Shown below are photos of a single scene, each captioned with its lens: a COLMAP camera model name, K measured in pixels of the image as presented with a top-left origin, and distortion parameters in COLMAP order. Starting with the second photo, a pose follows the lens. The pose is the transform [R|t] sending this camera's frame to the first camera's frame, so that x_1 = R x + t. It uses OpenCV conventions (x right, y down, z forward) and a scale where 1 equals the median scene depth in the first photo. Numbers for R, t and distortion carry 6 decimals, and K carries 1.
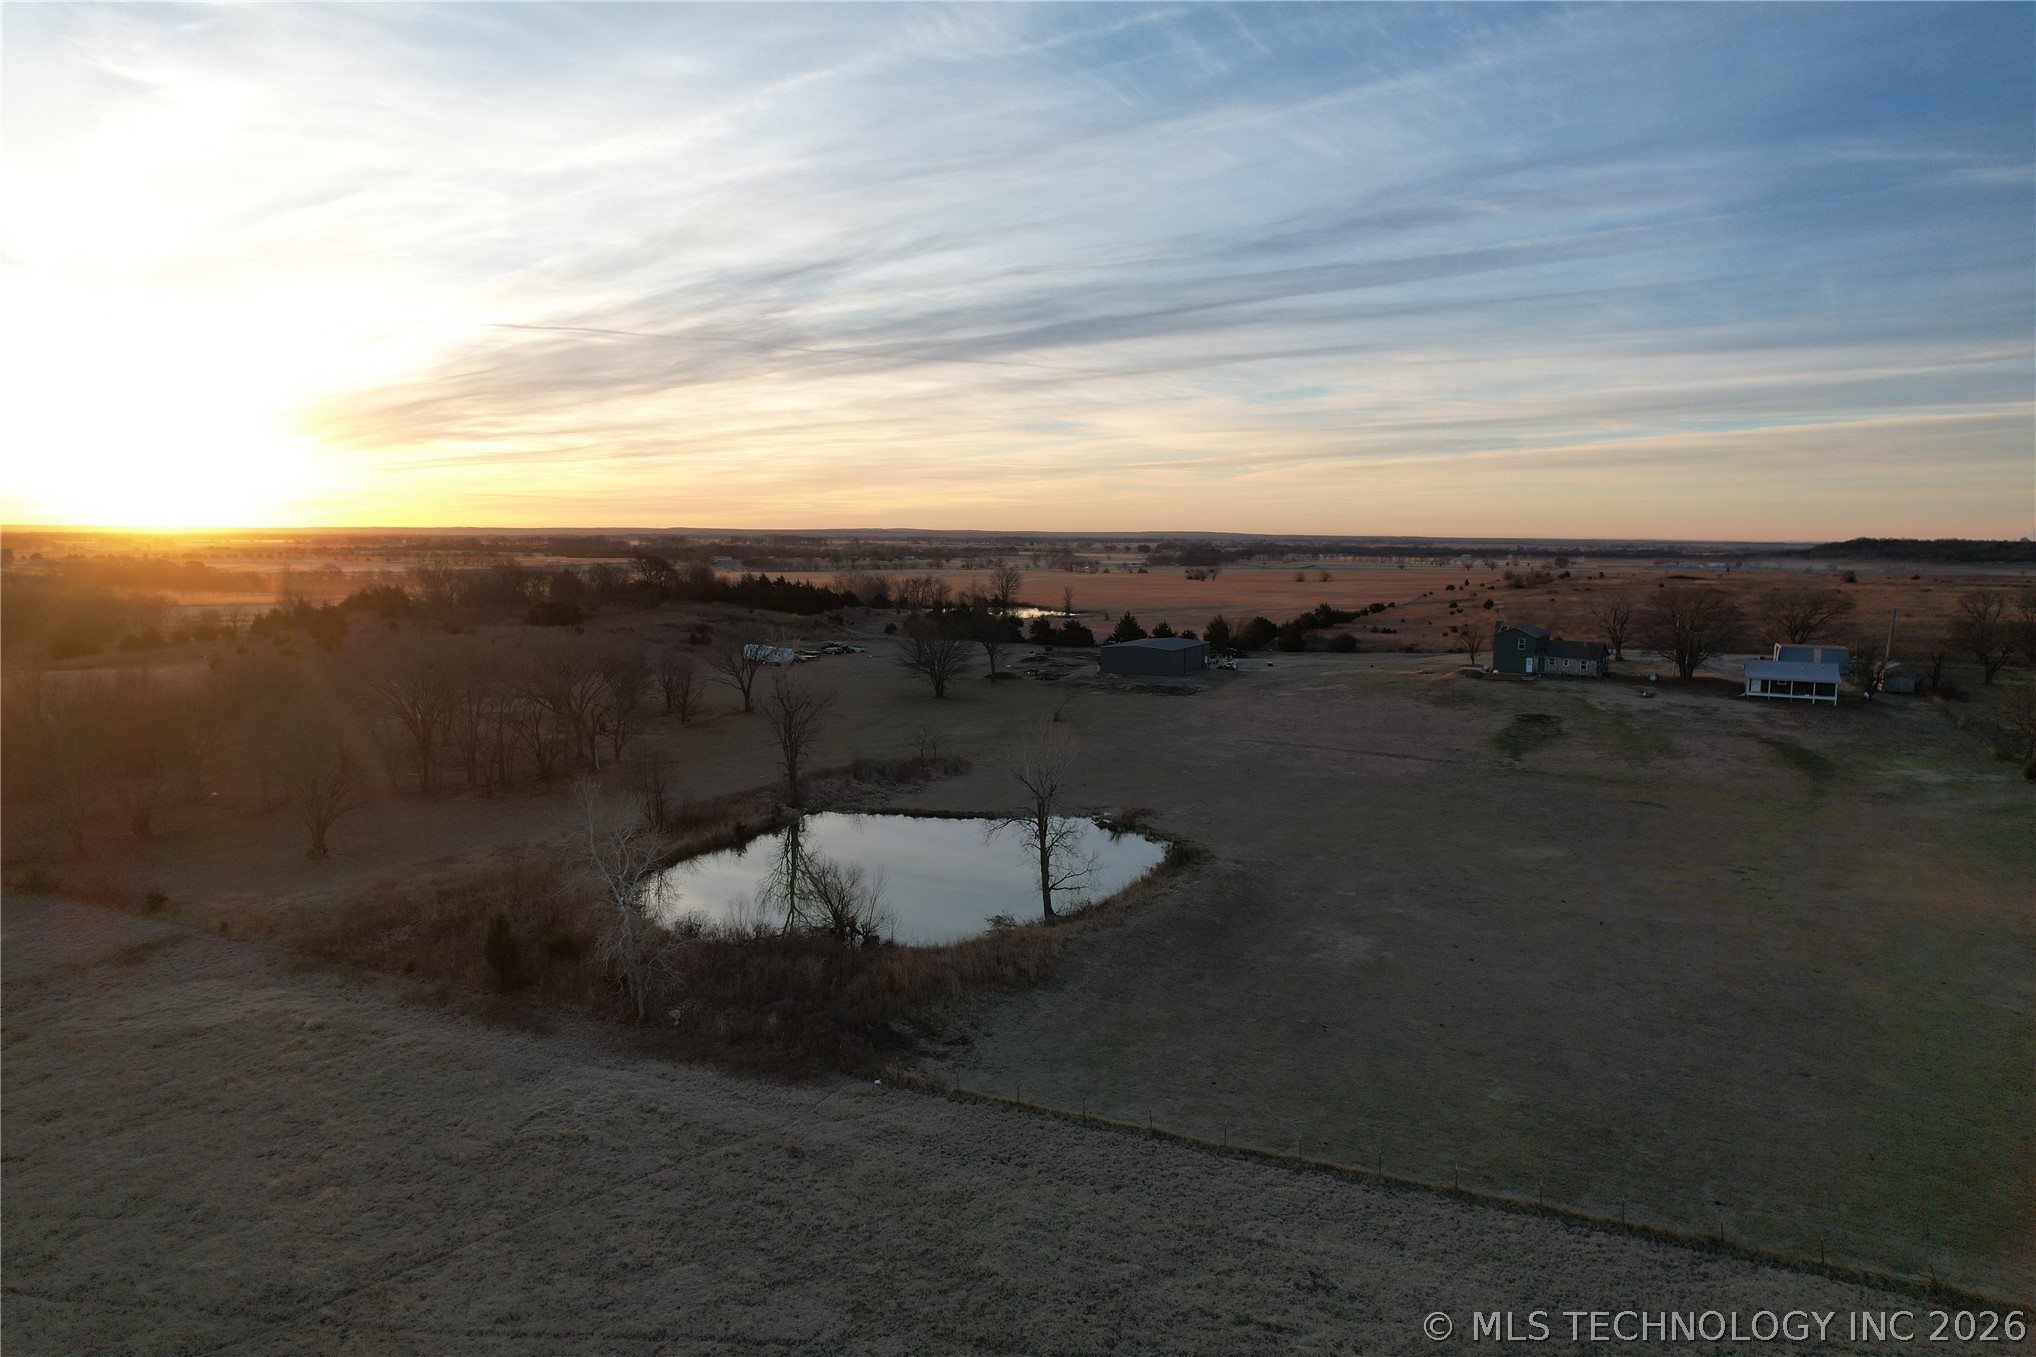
lens RADIAL K [[1302.8, 0, 1033.7], [0, 1302.8, 681.5], [0, 0, 1]] dist [-0.077956, 0.072385]
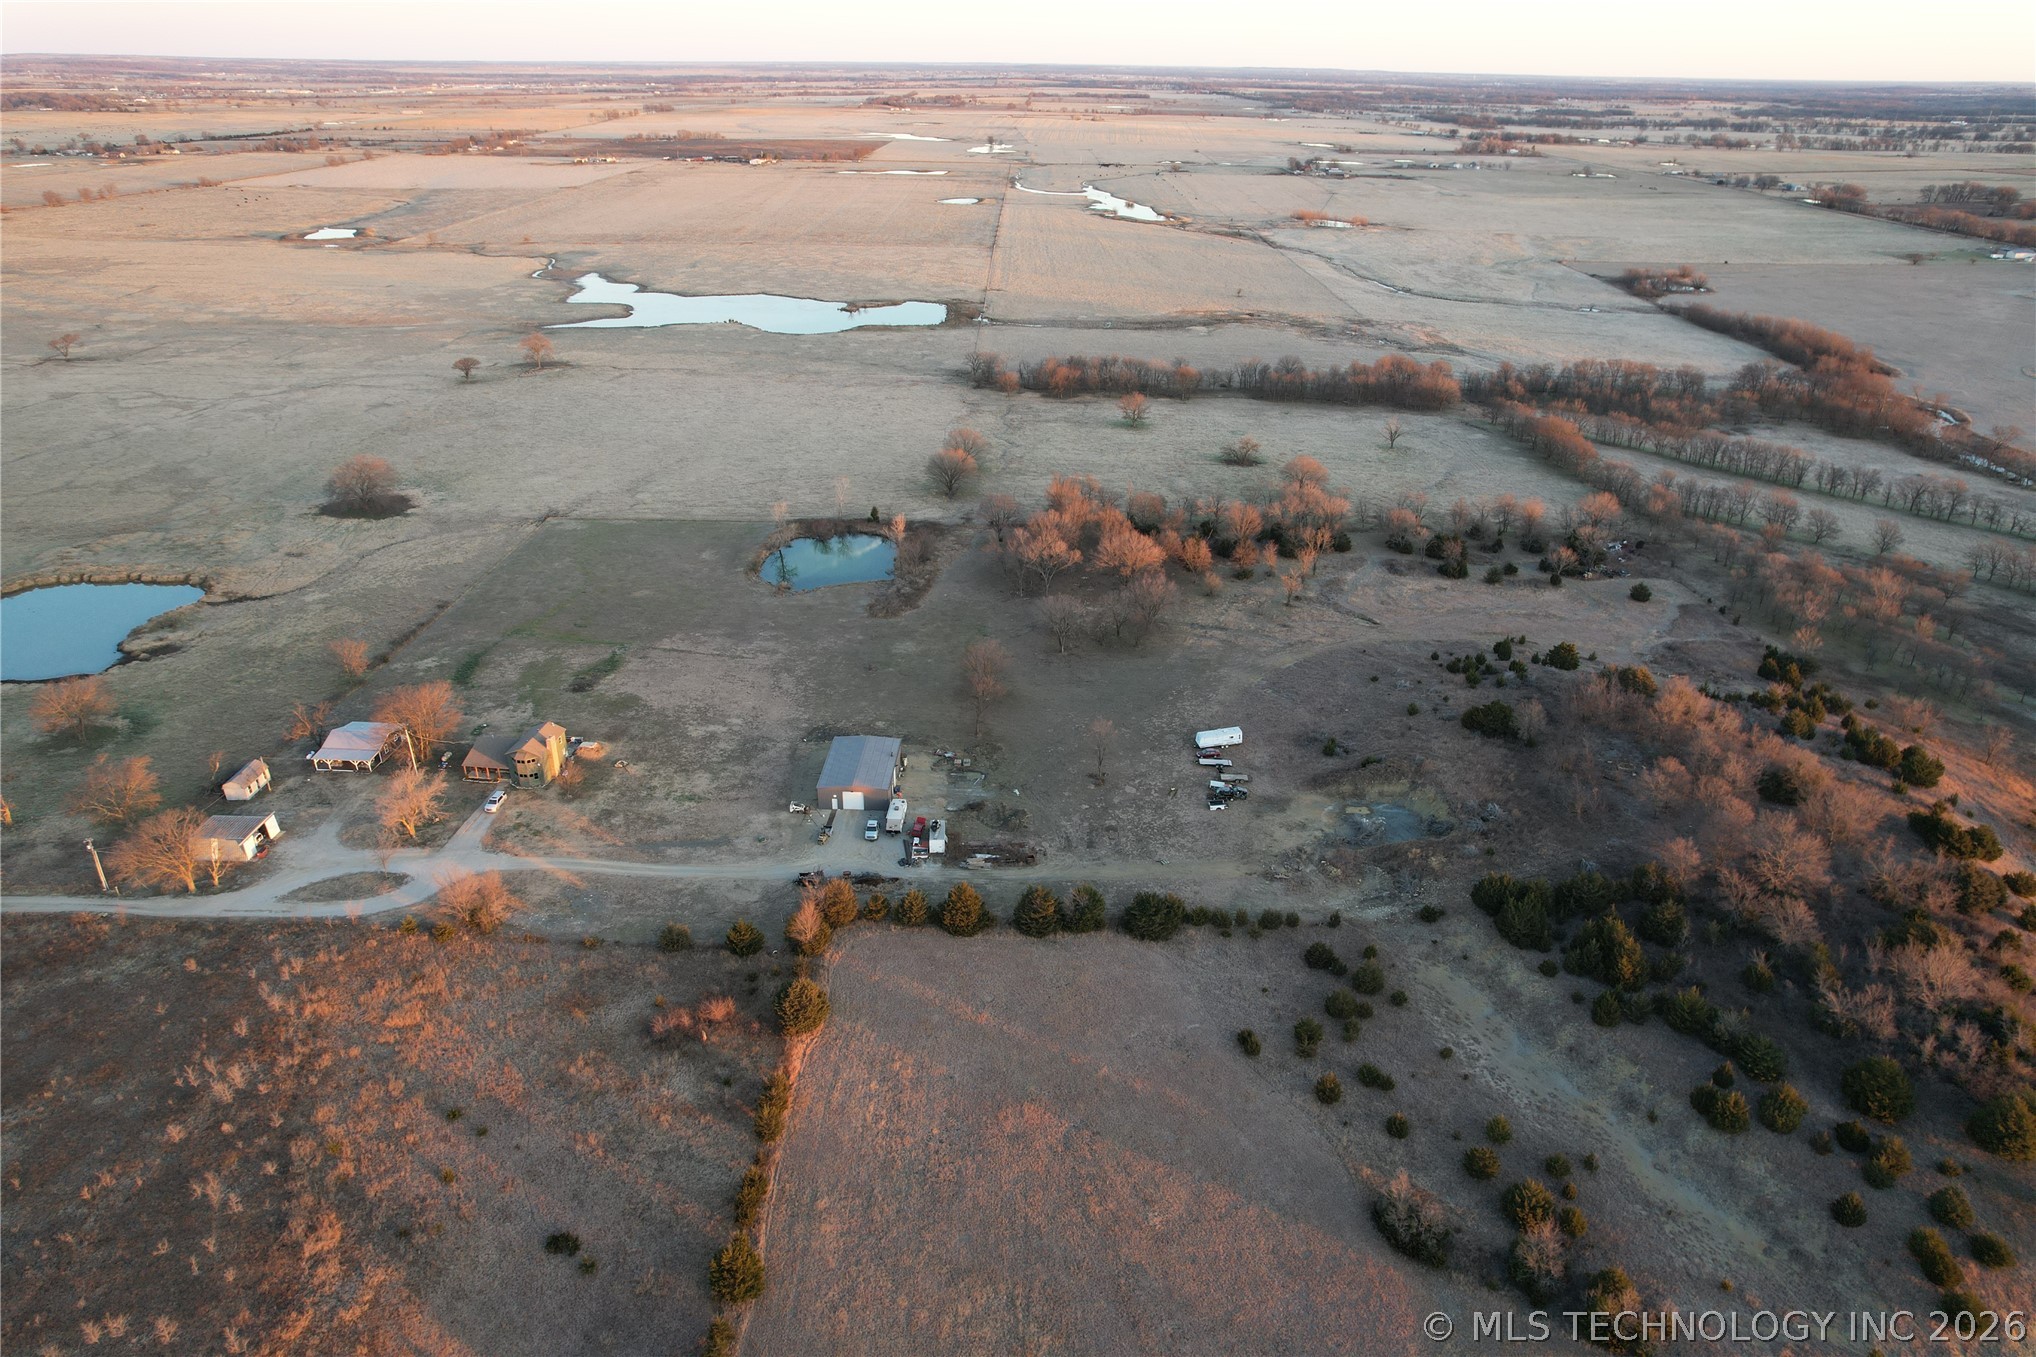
lens RADIAL K [[1305.6, 0, 1032.6], [0, 1305.6, 683.0], [0, 0, 1]] dist [-0.091487, 0.078657]
pose [[-0.909482, 0.168983, -0.379851, 0.302840], [-0.063855, 0.846050, 0.529266, -0.551045], [0.410810, 0.505613, -0.758677, 1.538382]]
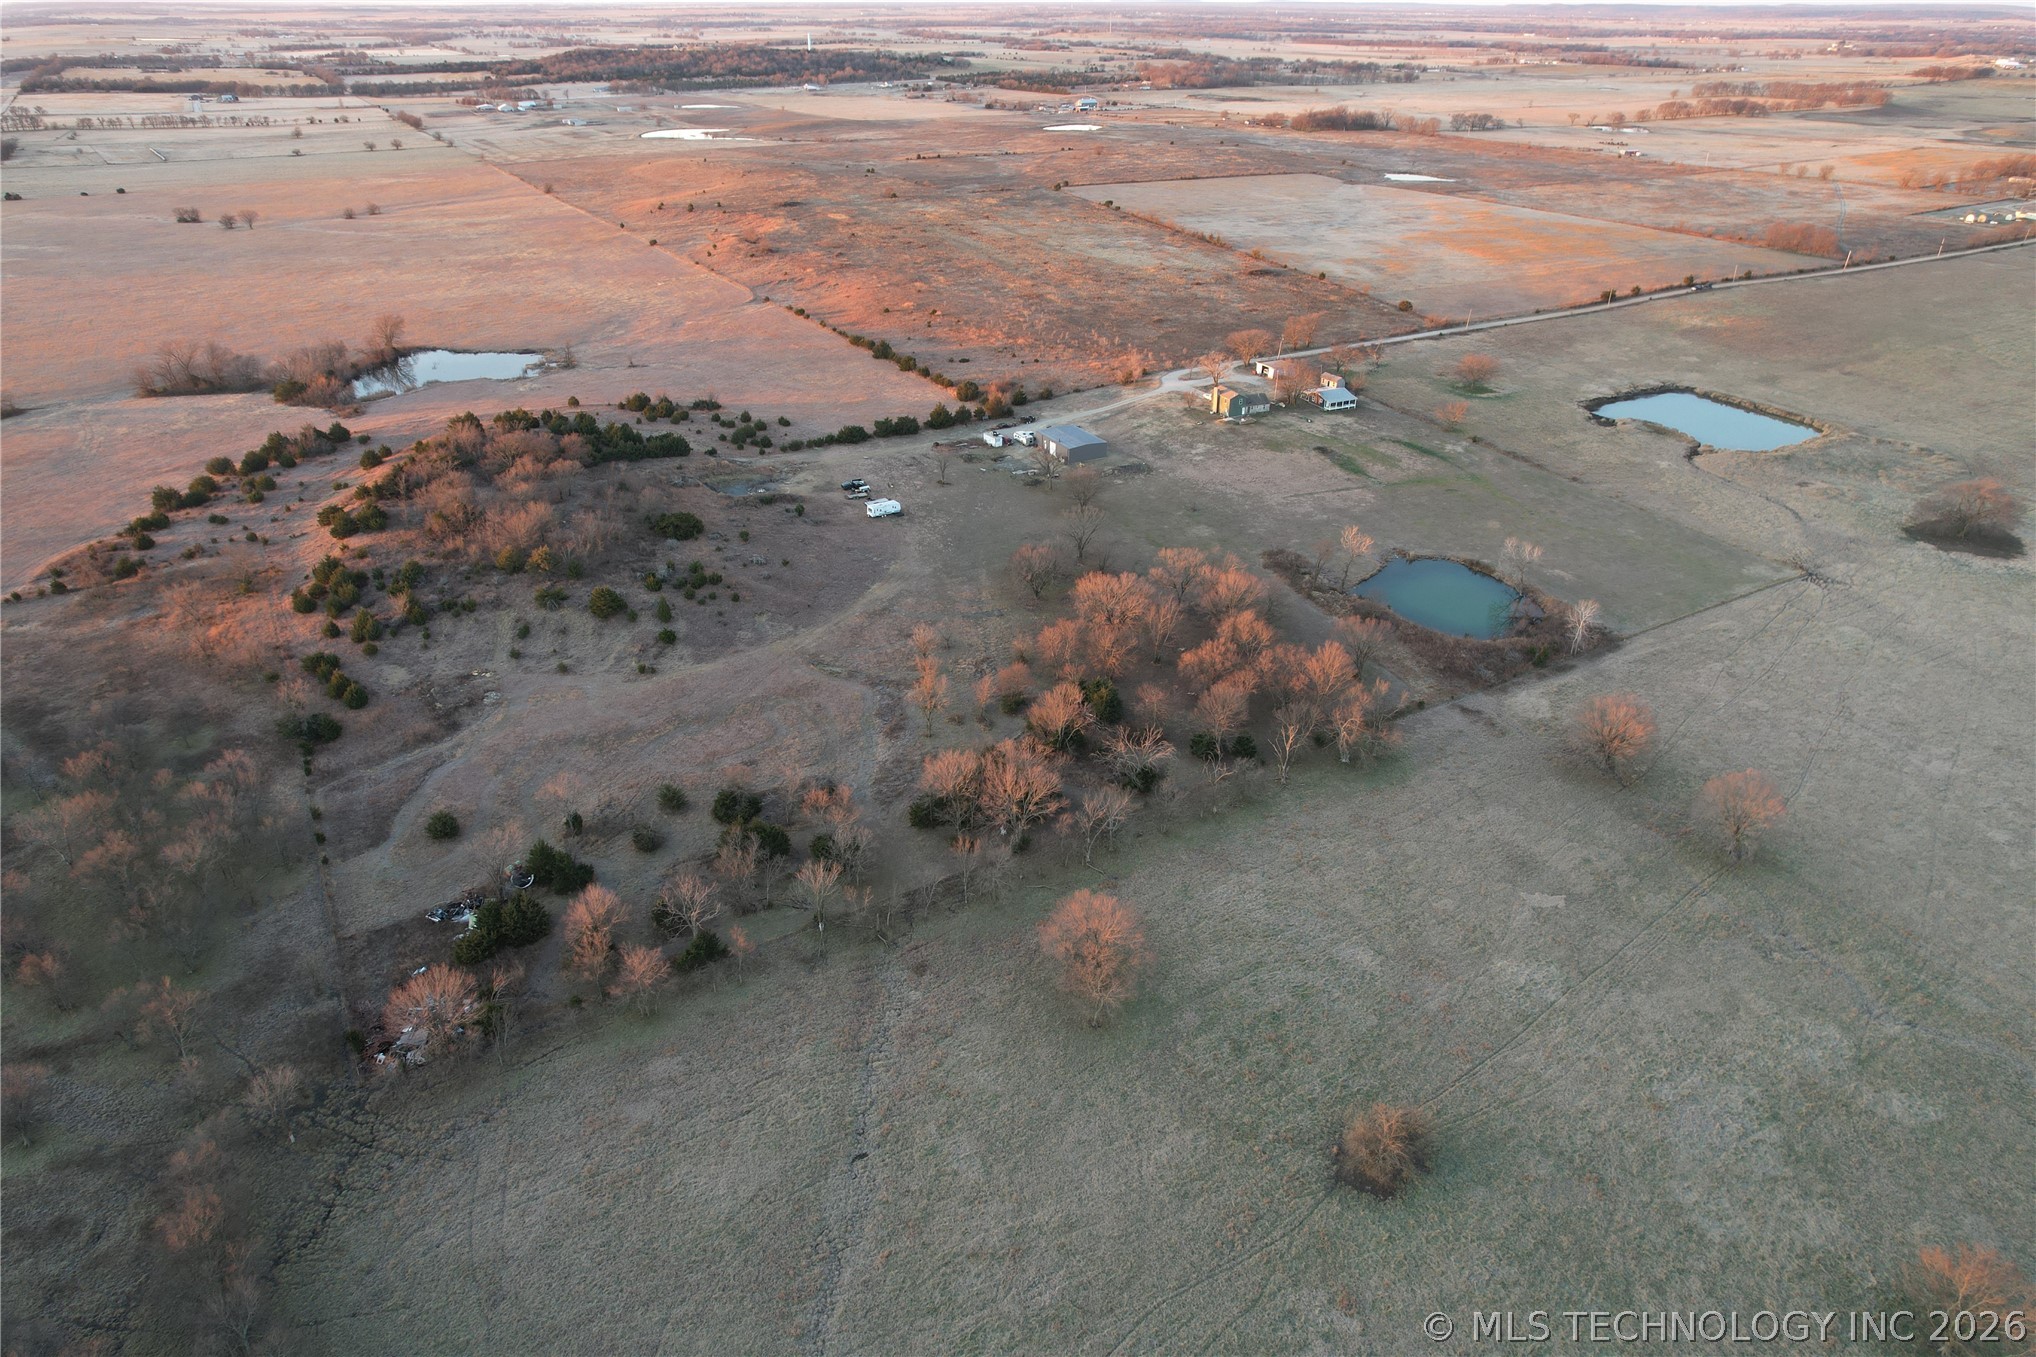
lens RADIAL K [[1302.8, 0, 1033.7], [0, 1302.8, 681.5], [0, 0, 1]] dist [-0.077956, 0.072385]
pose [[0.556561, -0.395393, 0.730687, -1.076848], [0.092191, 0.903452, 0.418659, -0.377461], [-0.825676, -0.165646, 0.539278, 0.068089]]
